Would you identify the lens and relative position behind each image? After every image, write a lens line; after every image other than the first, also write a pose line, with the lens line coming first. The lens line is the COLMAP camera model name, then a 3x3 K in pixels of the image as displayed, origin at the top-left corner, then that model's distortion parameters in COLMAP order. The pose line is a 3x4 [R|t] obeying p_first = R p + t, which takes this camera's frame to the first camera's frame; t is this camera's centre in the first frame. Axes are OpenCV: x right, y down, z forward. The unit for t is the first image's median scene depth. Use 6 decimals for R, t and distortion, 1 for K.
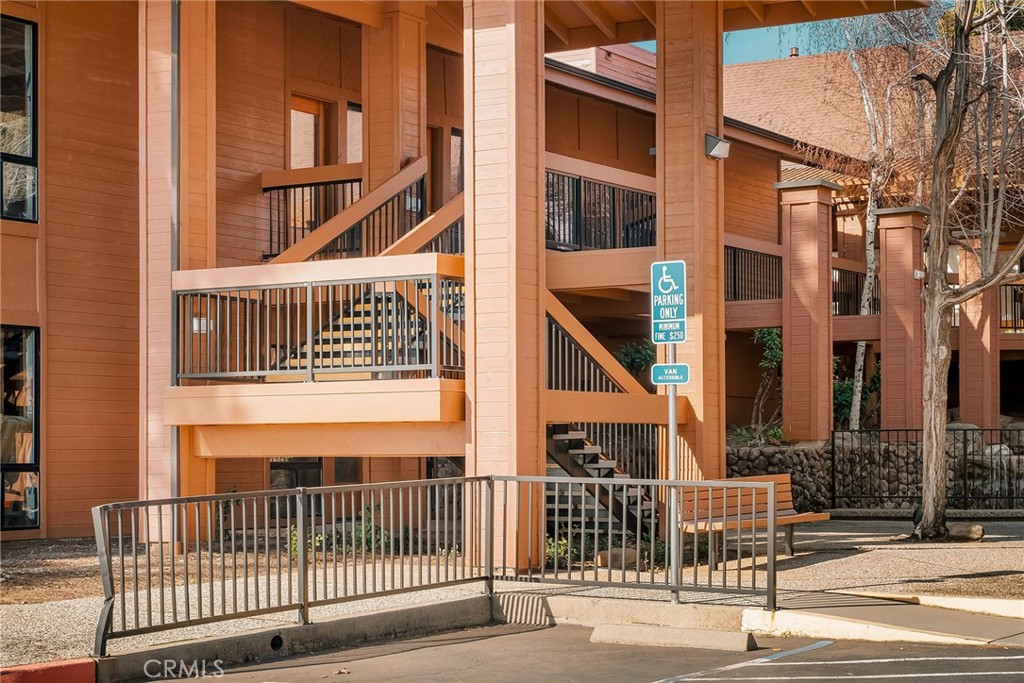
lens RADIAL K [[2108.9, 0, 512.0], [0, 2108.9, 341.5], [0, 0, 1]] dist [0.043998, -0.002849]
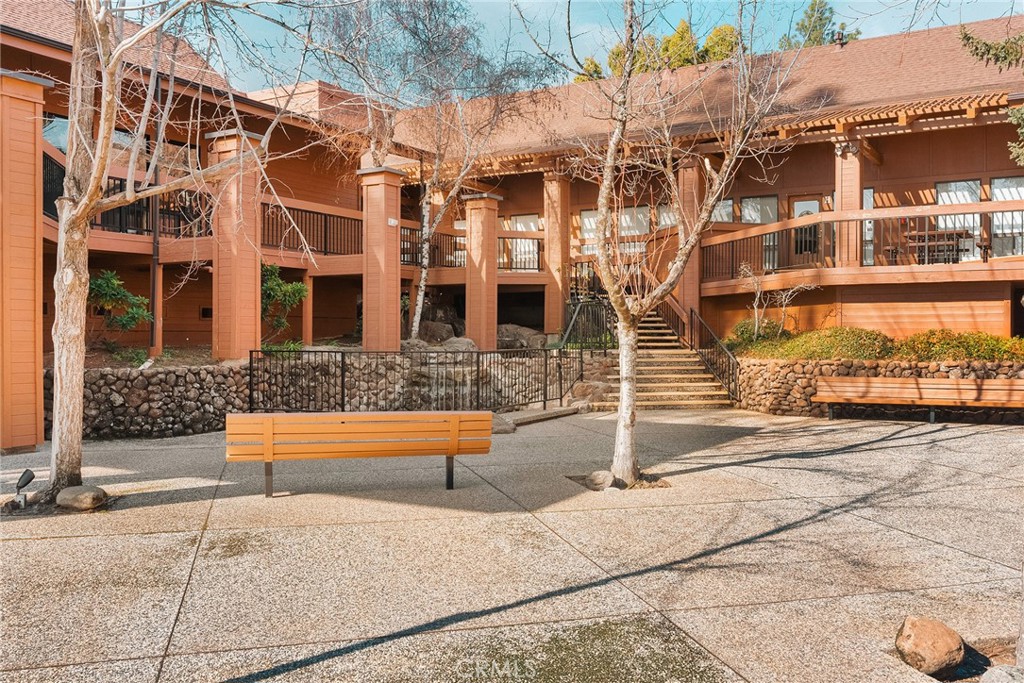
lens RADIAL K [[910.9, 0, 512.0], [0, 910.9, 341.5], [0, 0, 1]] dist [-0.007936, -0.004519]
pose [[0.999981, 0.005779, 0.002143, 0.430370], [-0.005900, 0.998065, 0.061907, 0.008718], [-0.001781, -0.061918, 0.998080, 0.745746]]
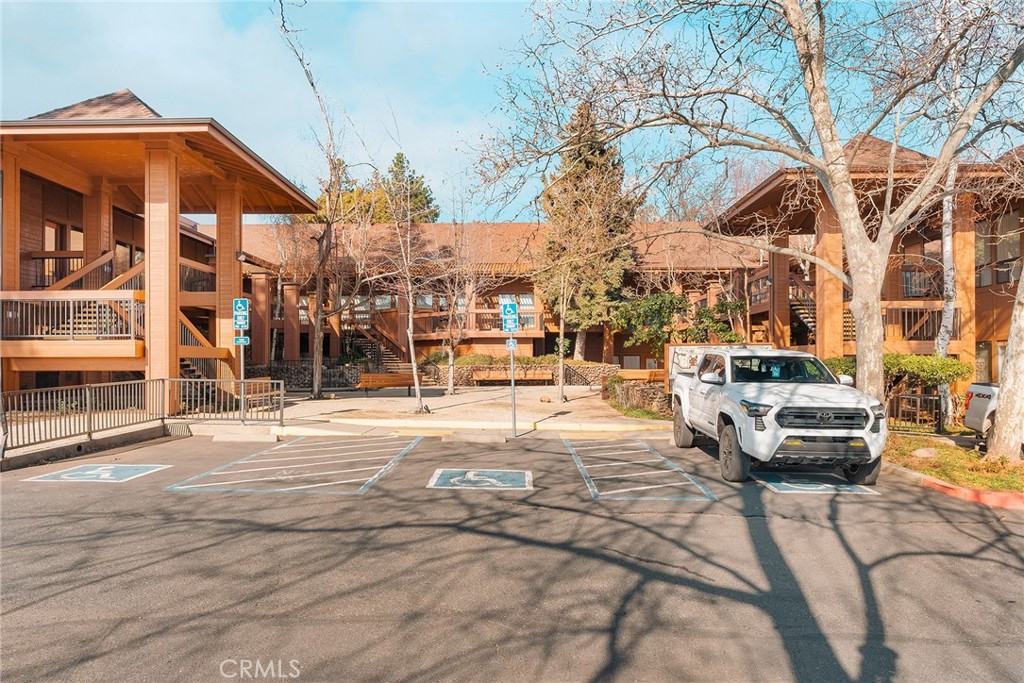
lens RADIAL K [[712.1, 0, 512.0], [0, 712.1, 341.5], [0, 0, 1]] dist [-0.000567, 0.000858]
pose [[0.864321, 0.019586, 0.502558, -0.064992], [-0.027107, 0.999603, 0.007662, 0.000887], [-0.502209, -0.020245, 0.864509, 0.035968]]
